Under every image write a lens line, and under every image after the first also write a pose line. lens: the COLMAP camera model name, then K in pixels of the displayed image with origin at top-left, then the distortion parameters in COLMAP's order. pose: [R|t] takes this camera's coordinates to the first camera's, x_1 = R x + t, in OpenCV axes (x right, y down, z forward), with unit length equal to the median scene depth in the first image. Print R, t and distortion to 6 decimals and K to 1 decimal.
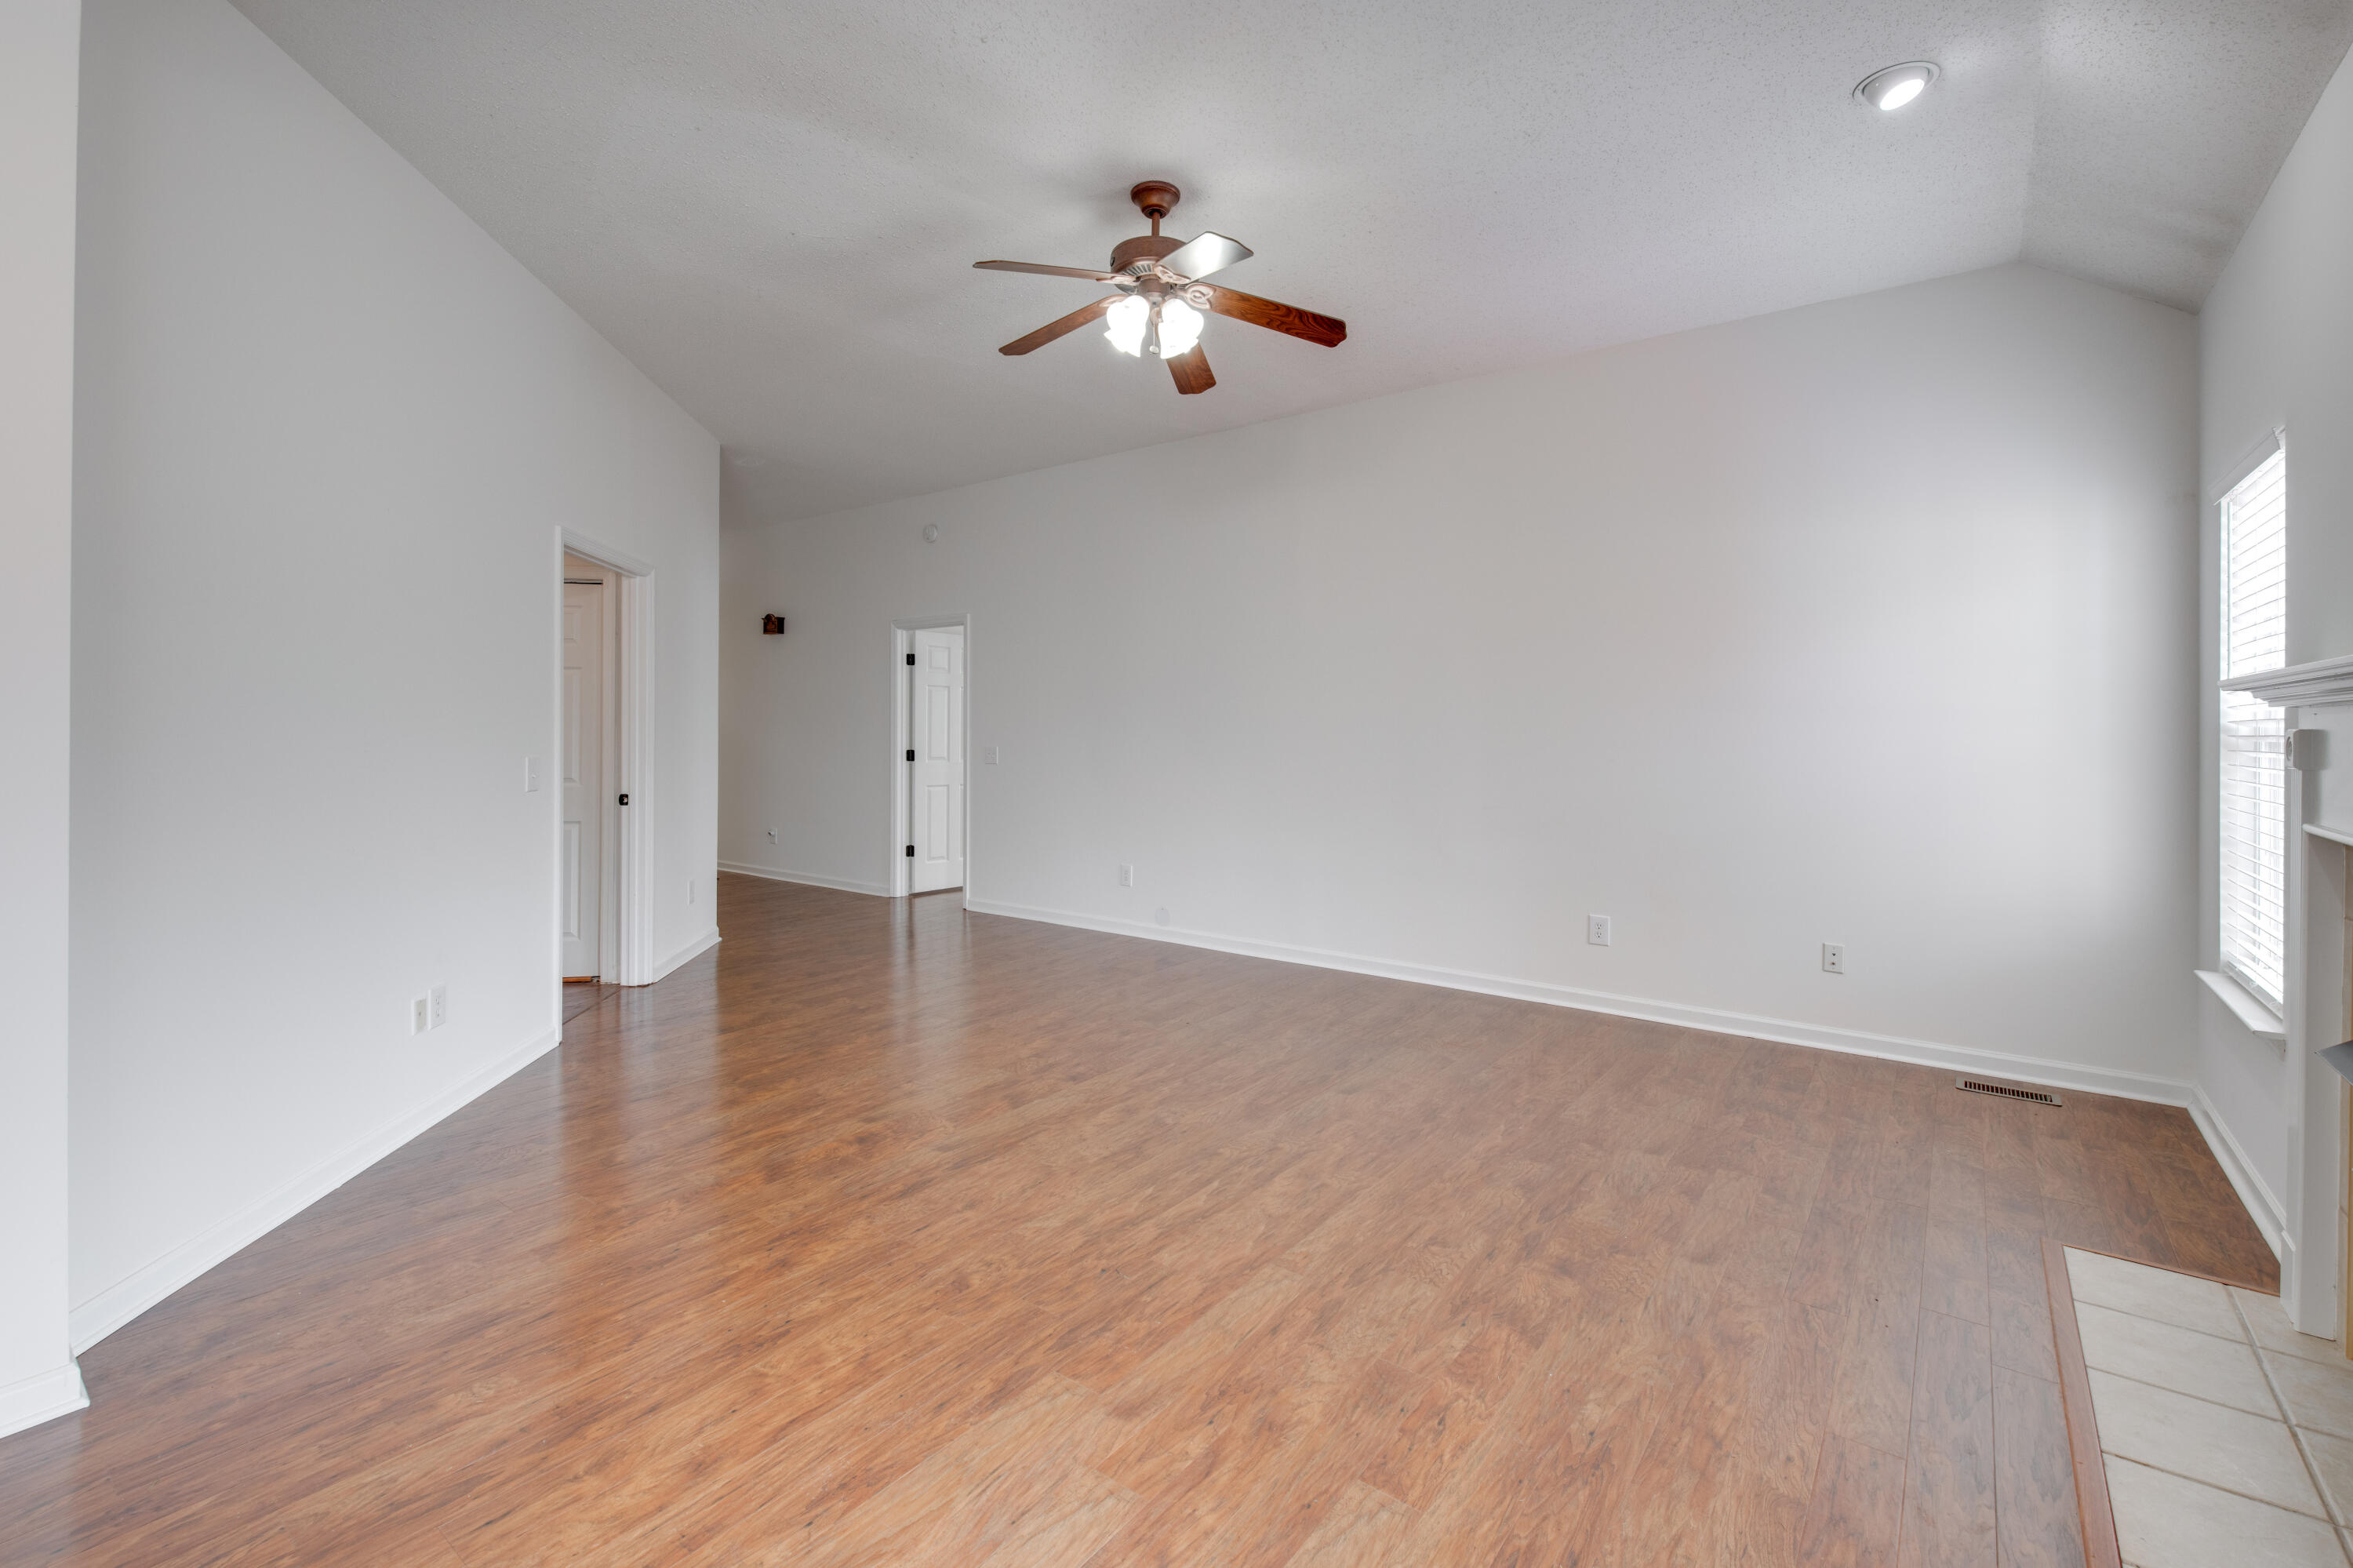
lens RADIAL K [[1041.5, 0, 1205.3], [0, 1041.5, 724.1], [0, 0, 1]] dist [-0.000702, -0.002607]
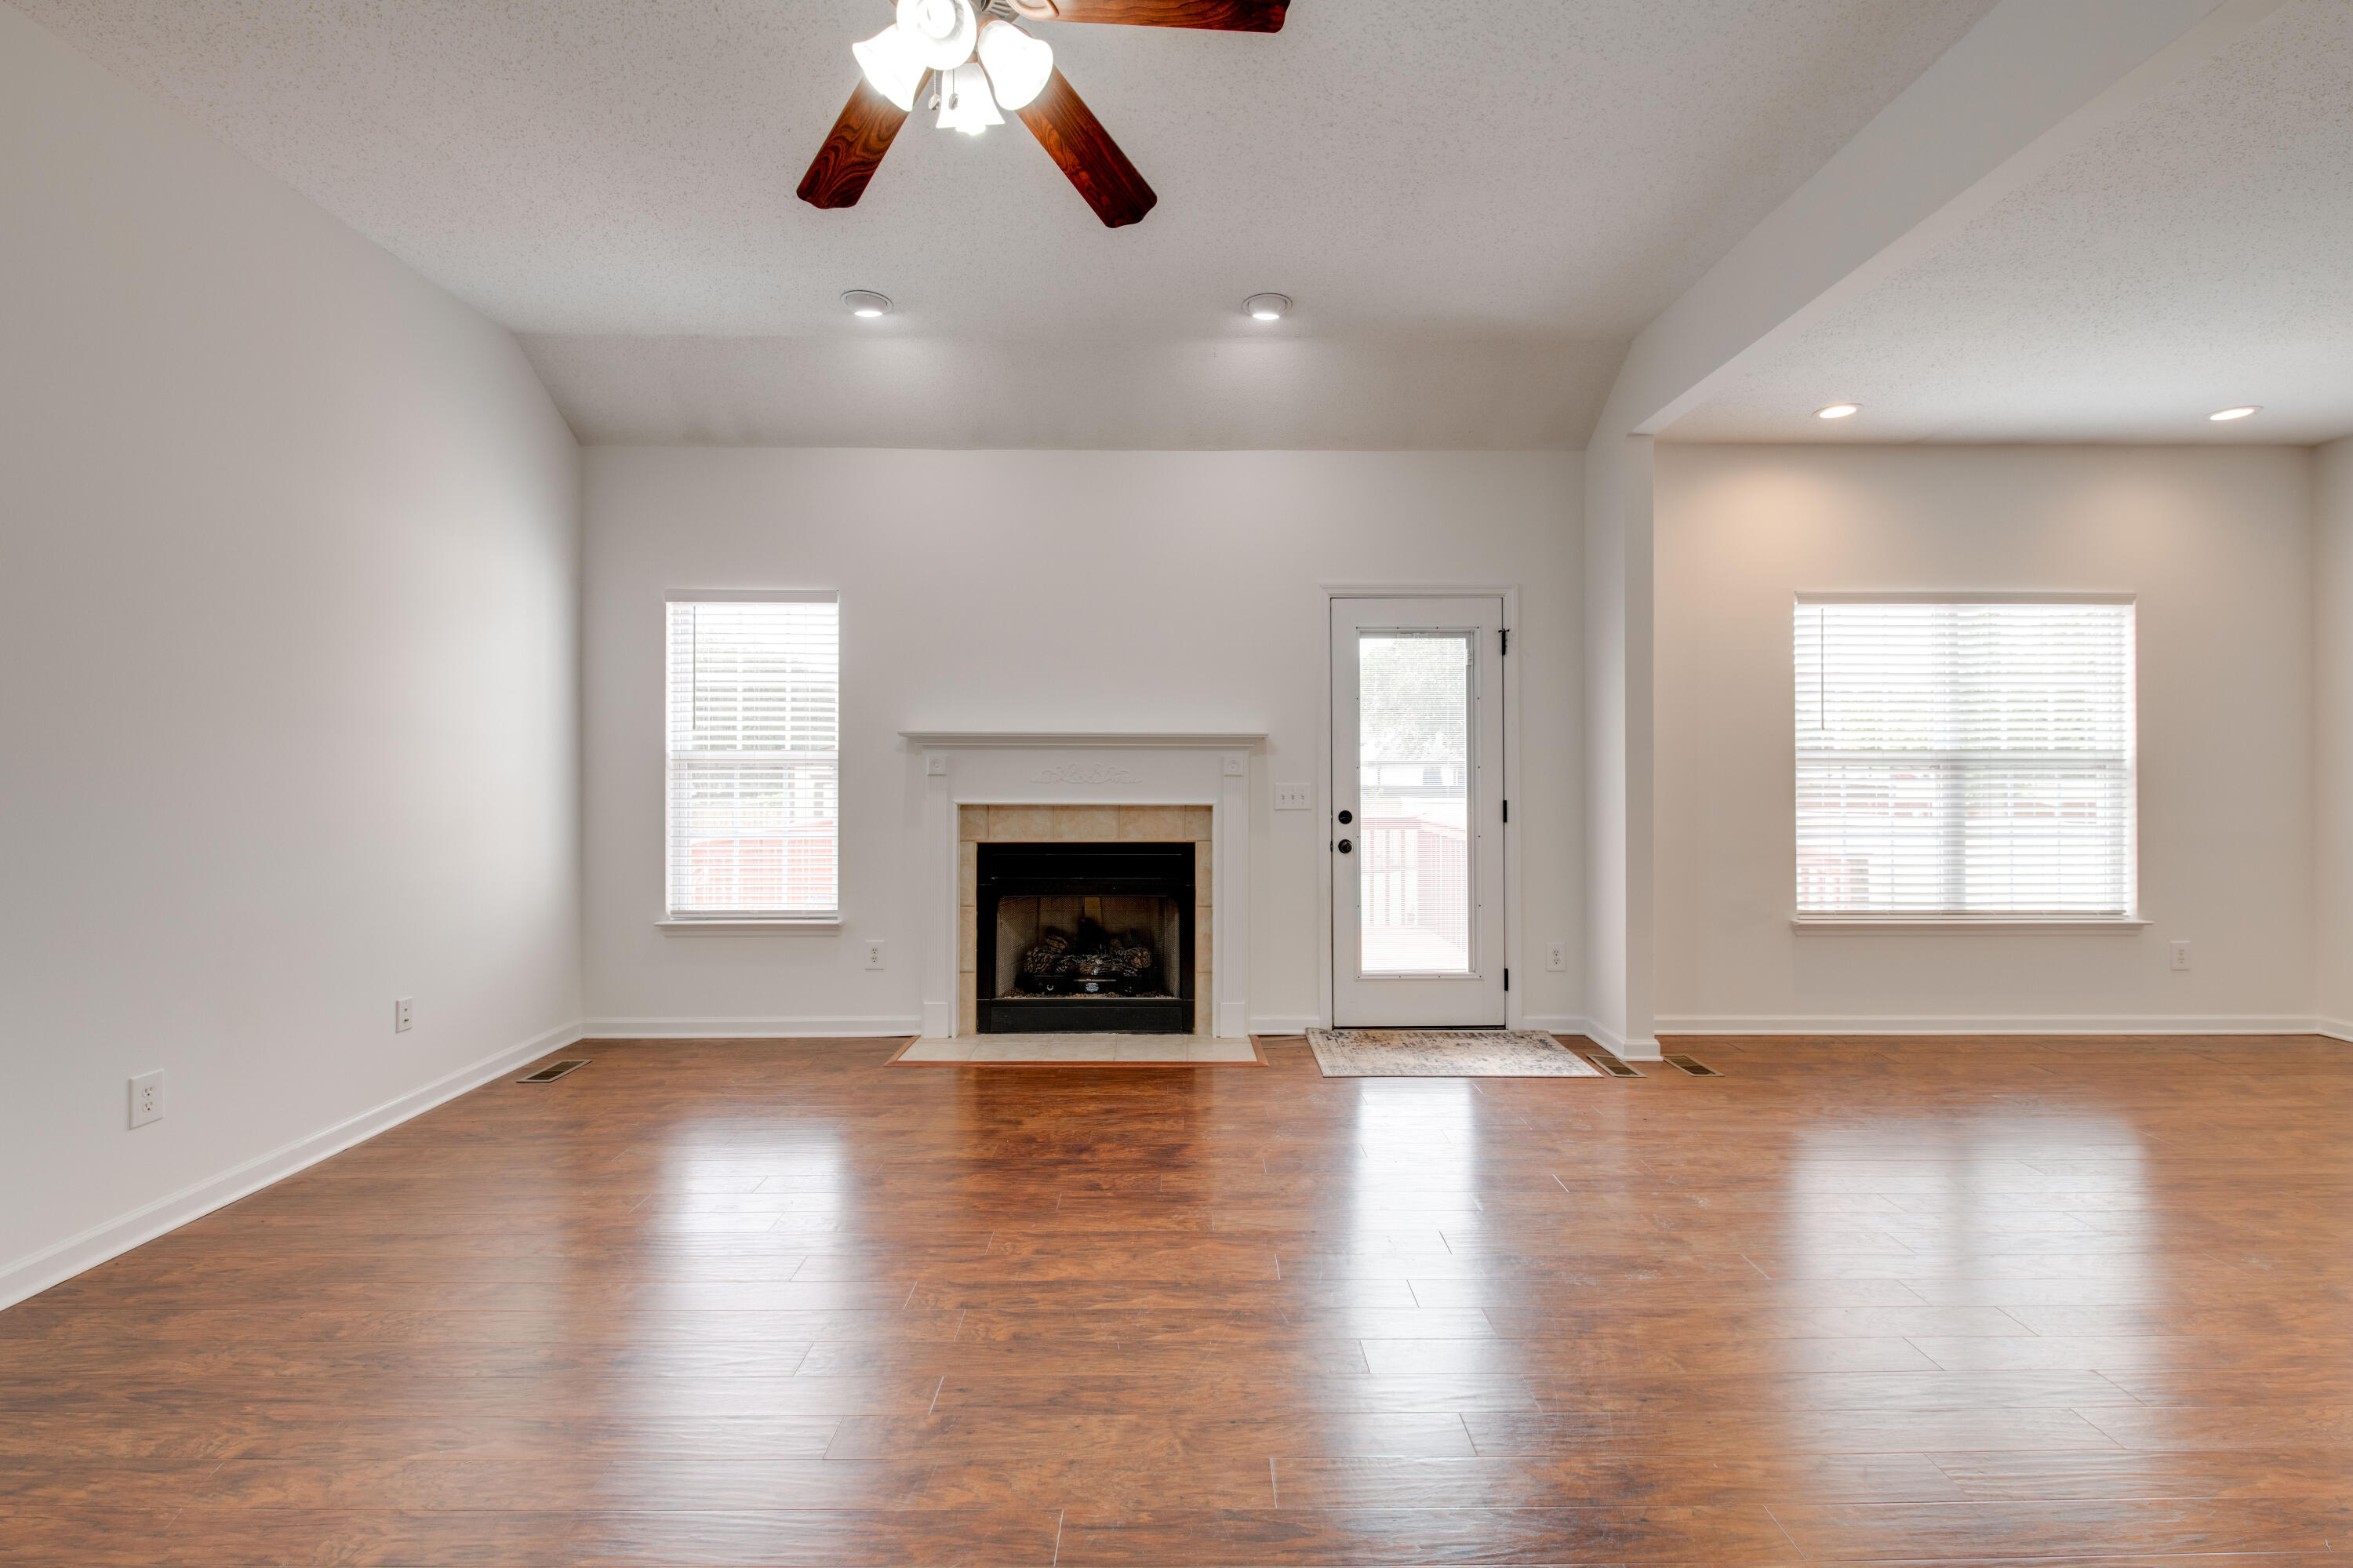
lens RADIAL K [[1041.5, 0, 1176.2], [0, 1041.5, 769.7], [0, 0, 1]] dist [-0.000702, -0.002607]
pose [[-0.607516, -0.012736, 0.794205, -0.629060], [-0.005764, 0.999916, 0.011627, 0.011096], [-0.794287, 0.002486, -0.607538, 1.359401]]
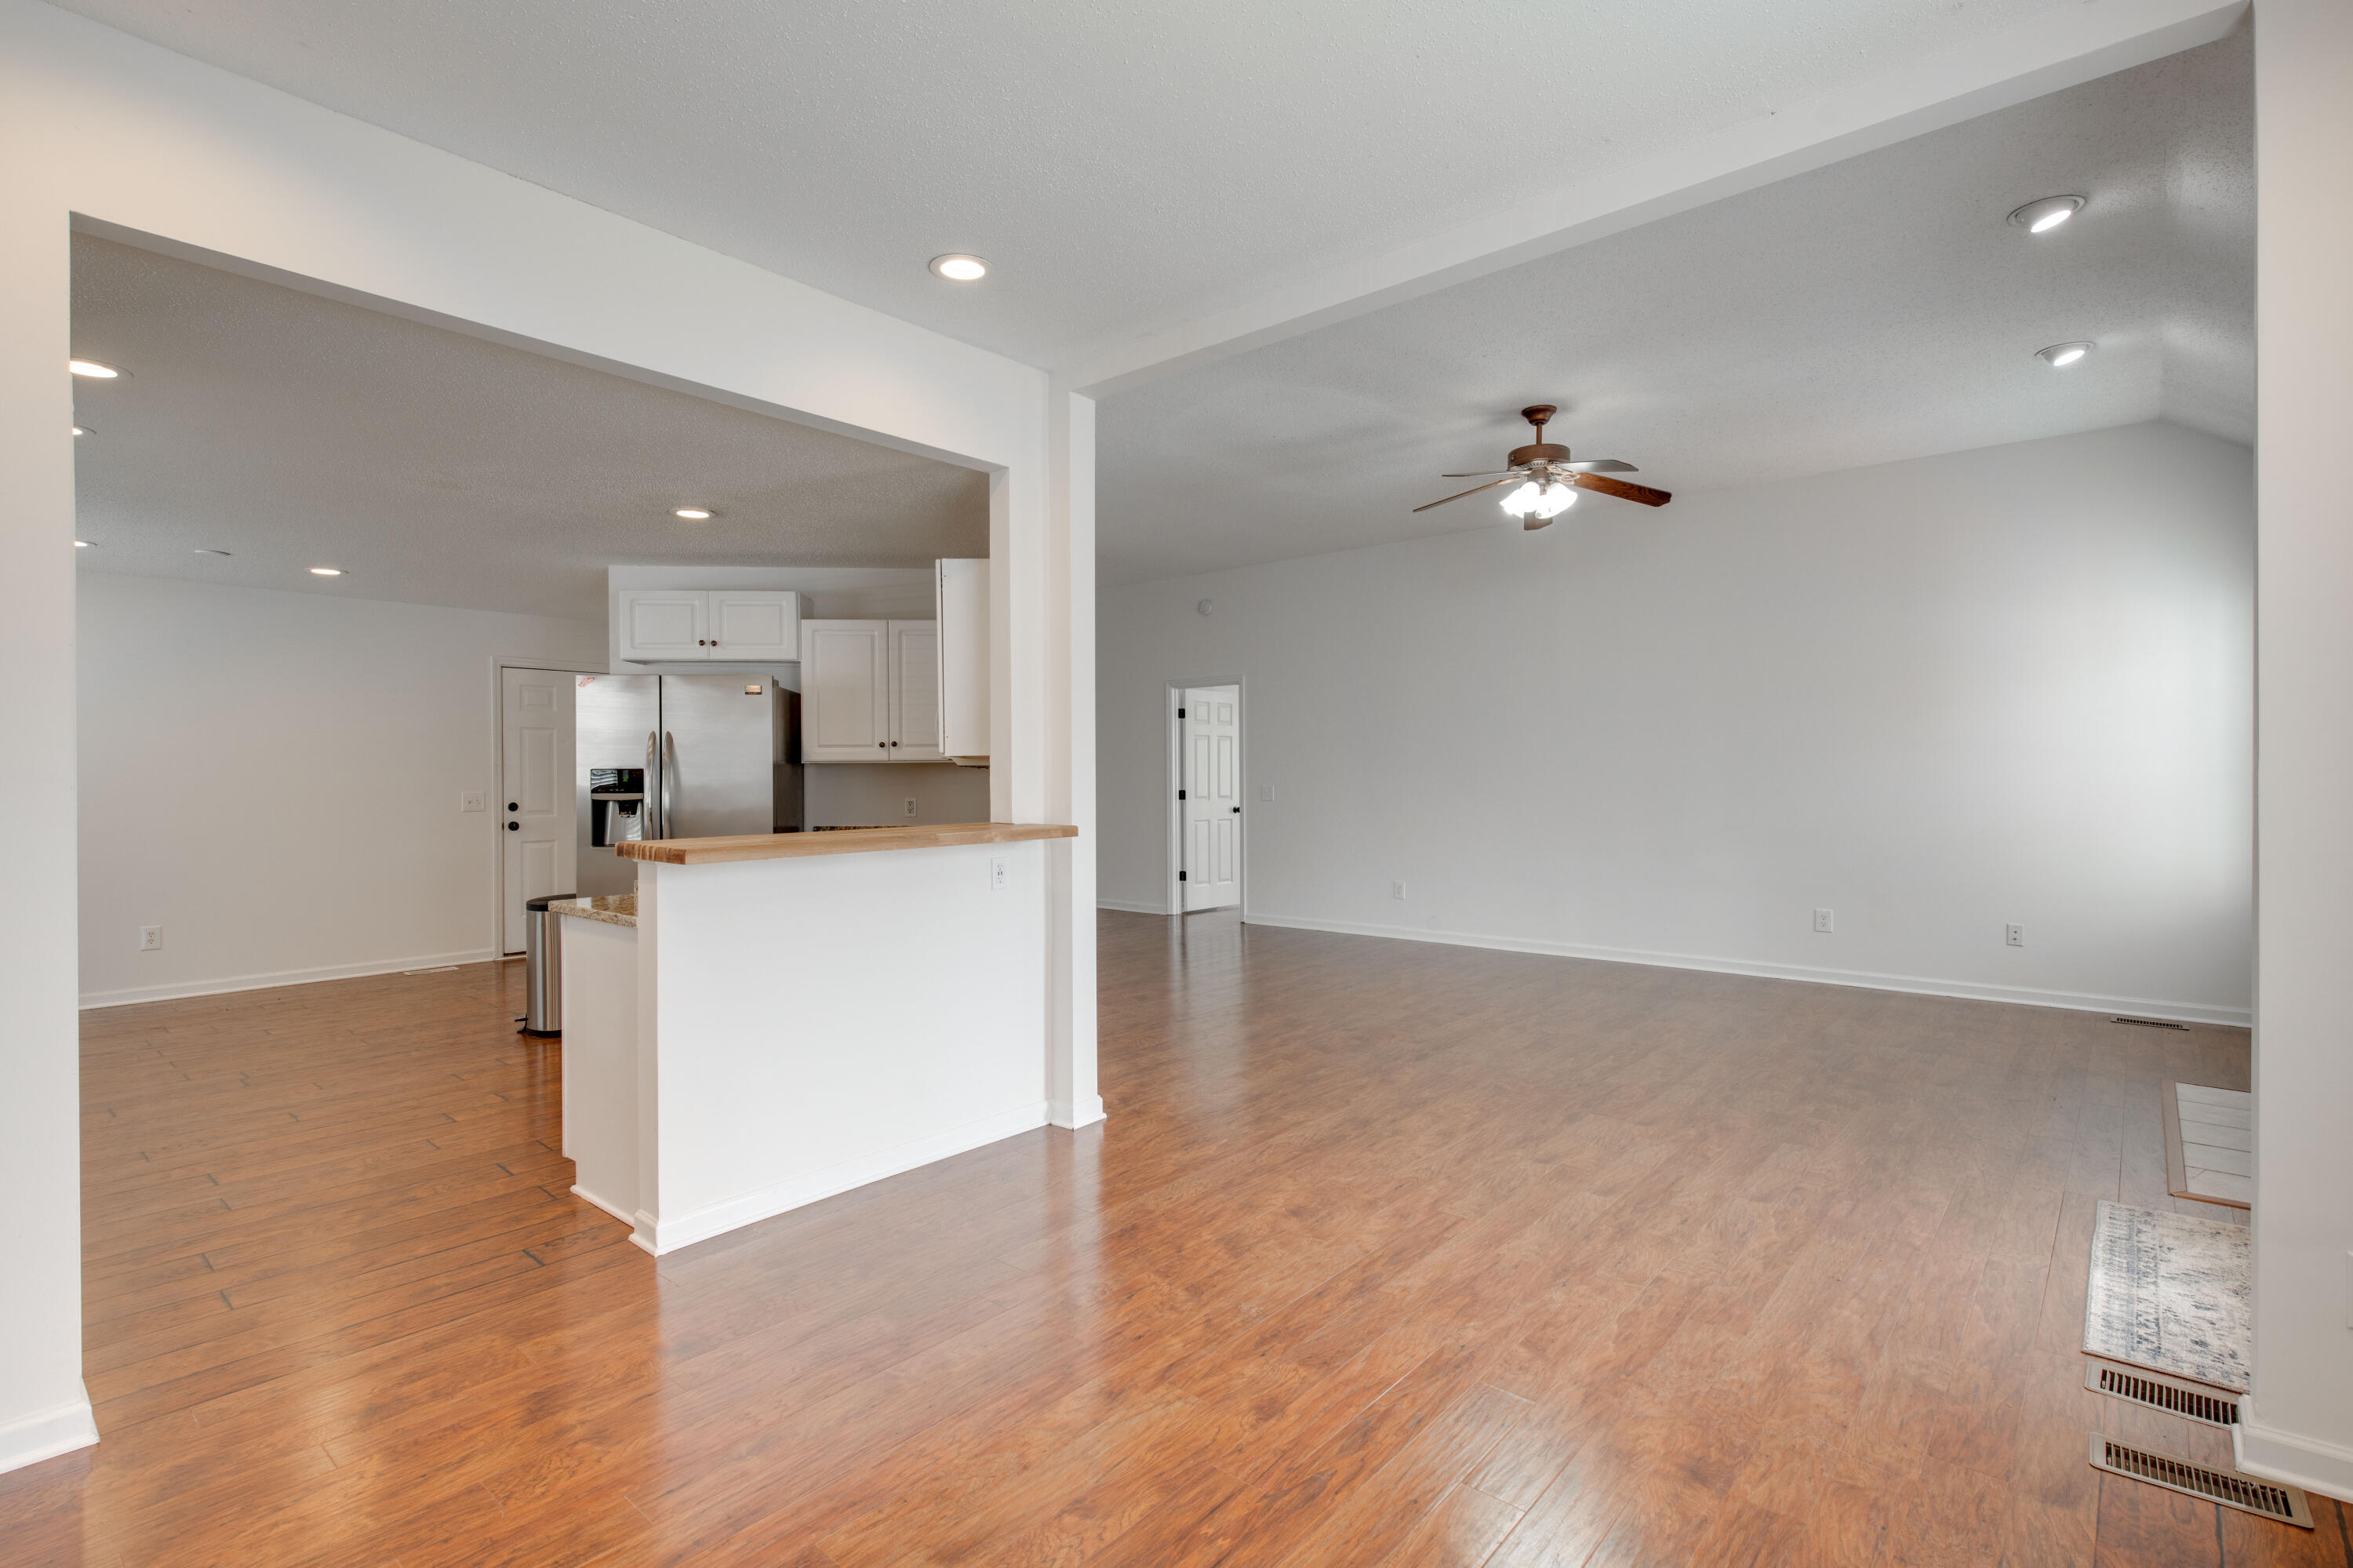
lens RADIAL K [[1142.4, 0, 1178.2], [0, 1142.4, 778.0], [0, 0, 1]] dist [0.001630, -0.001372]
pose [[0.997335, -0.009740, -0.072306, -0.487928], [0.010514, 0.999891, 0.010340, -0.006328], [0.072197, -0.011073, 0.997329, -0.730038]]
